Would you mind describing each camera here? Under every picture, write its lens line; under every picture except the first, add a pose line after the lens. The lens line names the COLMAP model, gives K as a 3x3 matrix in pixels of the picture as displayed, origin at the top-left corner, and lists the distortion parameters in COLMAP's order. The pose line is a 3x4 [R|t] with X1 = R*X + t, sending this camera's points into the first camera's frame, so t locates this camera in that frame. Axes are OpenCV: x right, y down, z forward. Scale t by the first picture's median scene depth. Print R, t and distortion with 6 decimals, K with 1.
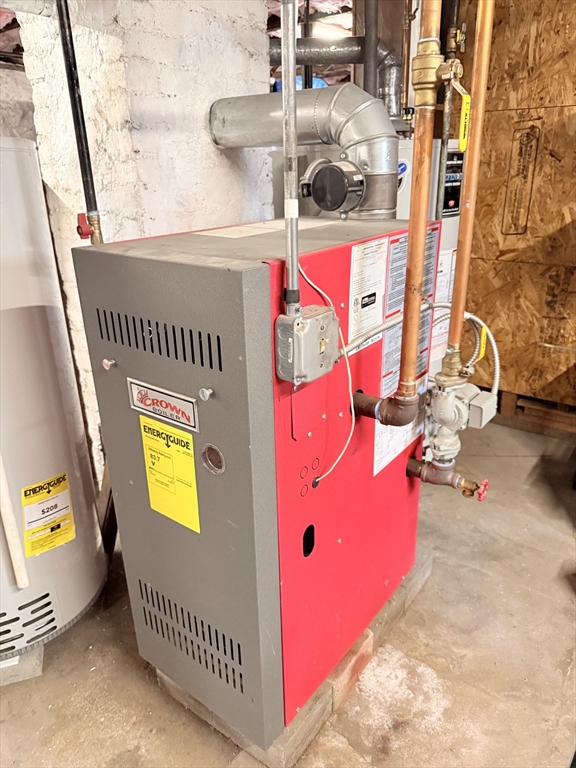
lens RADIAL K [[545.4, 0, 286.9], [0, 545.4, 385.8], [0, 0, 1]] dist [0.050367, -0.052271]
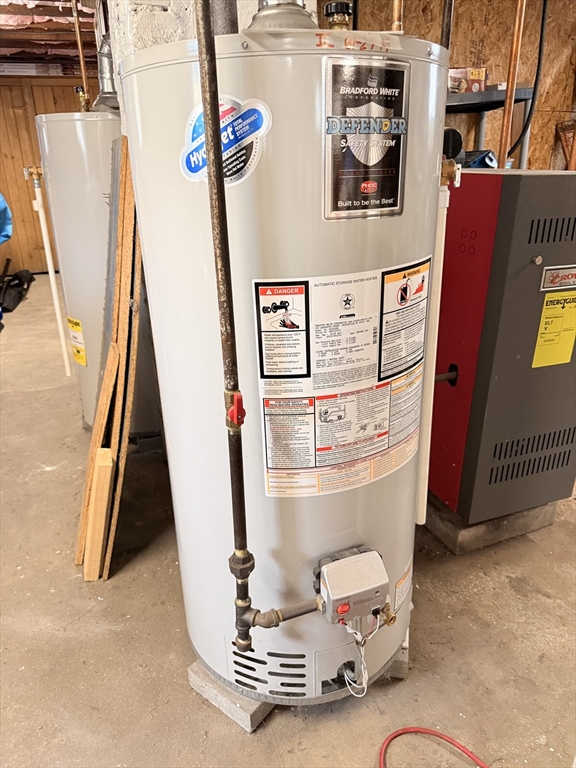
lens RADIAL K [[545.4, 0, 287.2], [0, 545.4, 381.8], [0, 0, 1]] dist [0.050367, -0.052271]
pose [[0.541008, -0.304701, 0.783880, -1.811255], [0.320423, 0.936441, 0.142857, -0.150701], [-0.777586, 0.173887, 0.604255, 0.701639]]
